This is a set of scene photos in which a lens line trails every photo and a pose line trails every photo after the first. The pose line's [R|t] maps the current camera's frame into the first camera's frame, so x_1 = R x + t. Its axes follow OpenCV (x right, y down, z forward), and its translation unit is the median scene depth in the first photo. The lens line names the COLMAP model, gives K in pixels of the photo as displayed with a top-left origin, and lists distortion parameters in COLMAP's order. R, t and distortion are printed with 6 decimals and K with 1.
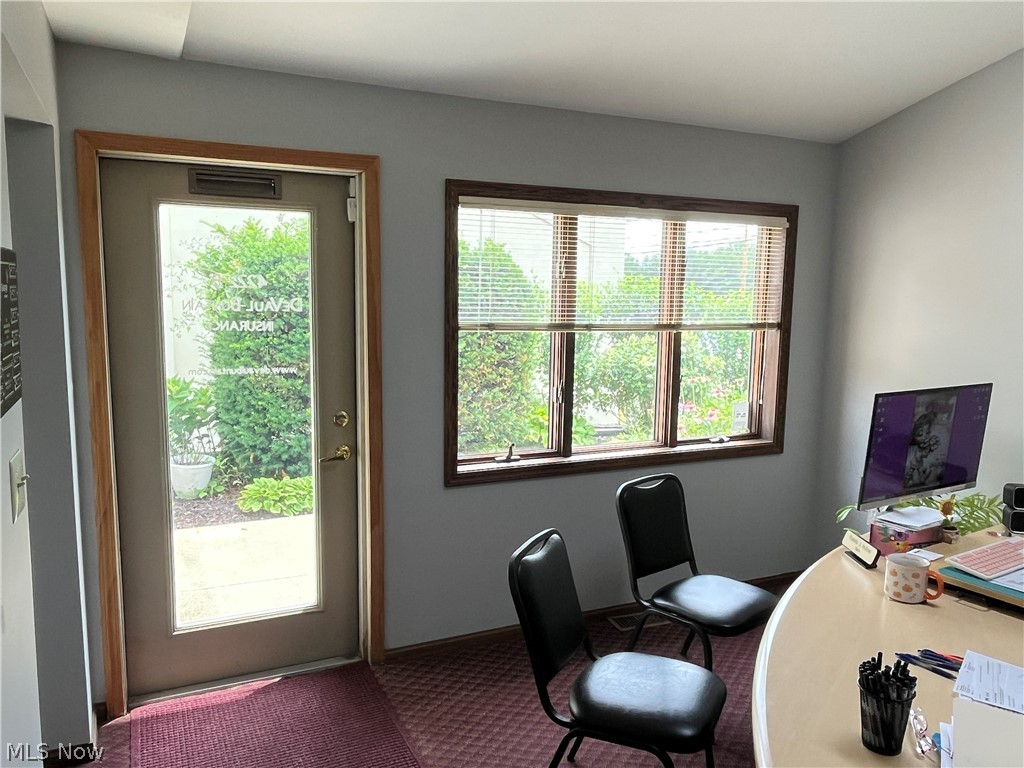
lens RADIAL K [[763.0, 0, 510.5], [0, 763.0, 389.0], [0, 0, 1]] dist [-0.003256, -0.003540]
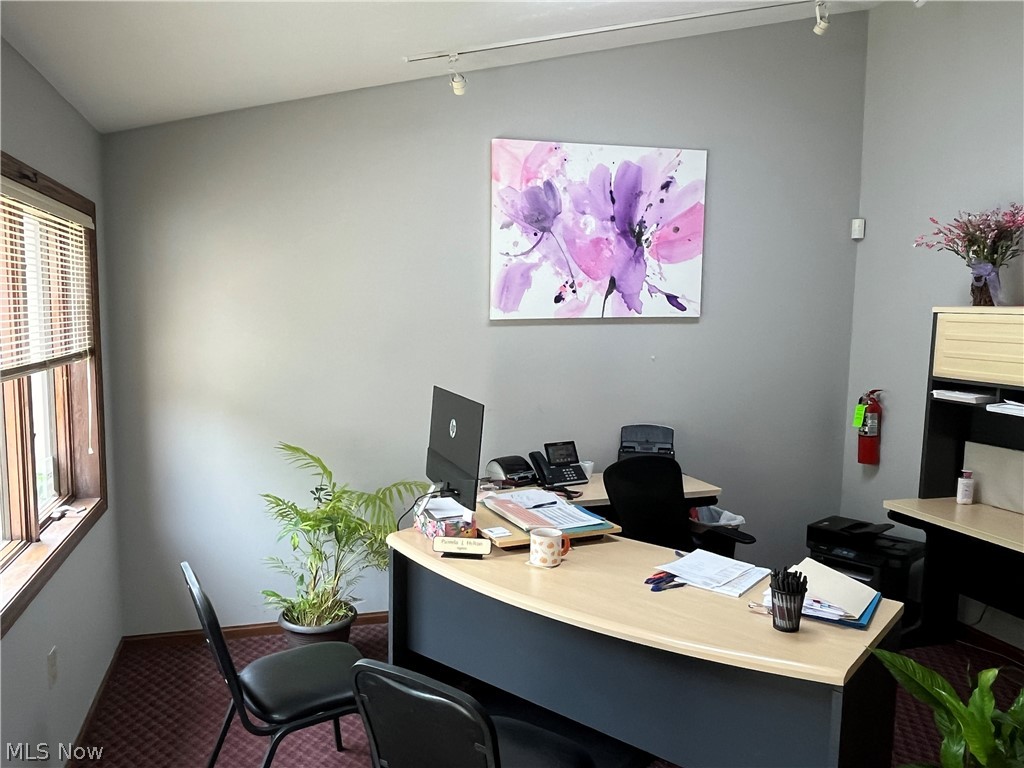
lens RADIAL K [[763.0, 0, 506.6], [0, 763.0, 378.9], [0, 0, 1]] dist [-0.003256, -0.003540]
pose [[0.161671, -0.106283, 0.981105, -0.386768], [0.119022, 0.989026, 0.087528, -0.078795], [-0.979641, 0.102623, 0.172547, 0.473953]]
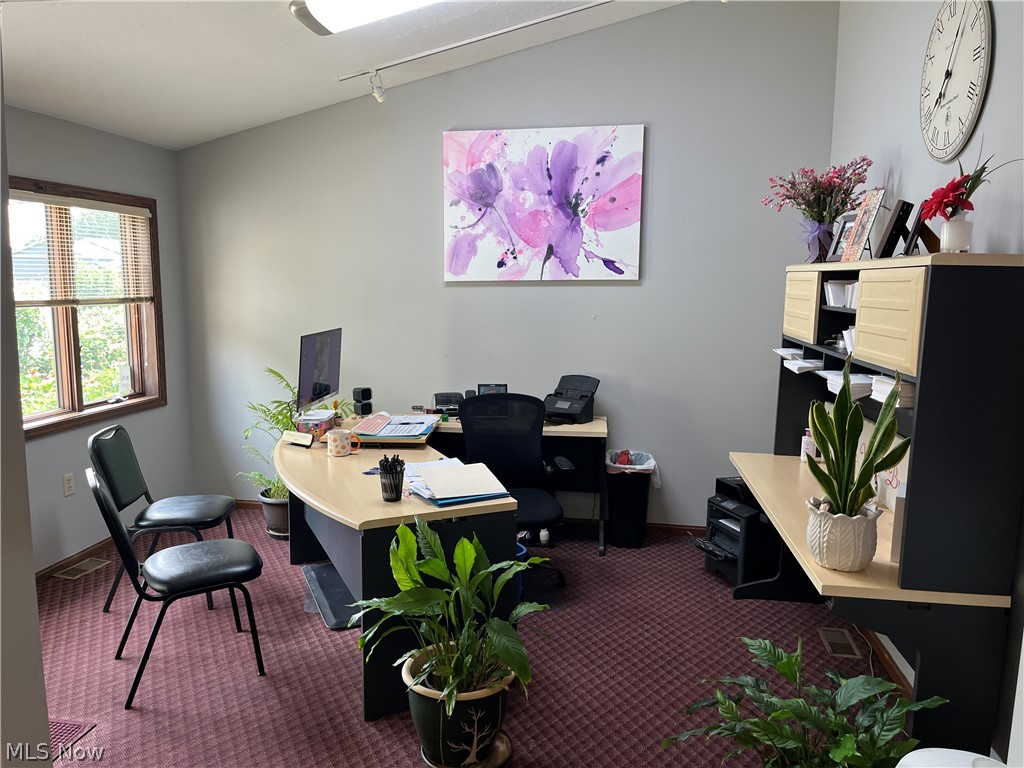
lens RADIAL K [[769.0, 0, 514.7], [0, 769.0, 385.0], [0, 0, 1]] dist [0.062825, -0.028283]
pose [[0.560183, -0.121808, 0.819364, -0.373911], [0.104115, 0.991639, 0.076237, 0.017969], [-0.821800, 0.042602, 0.568181, -0.170280]]
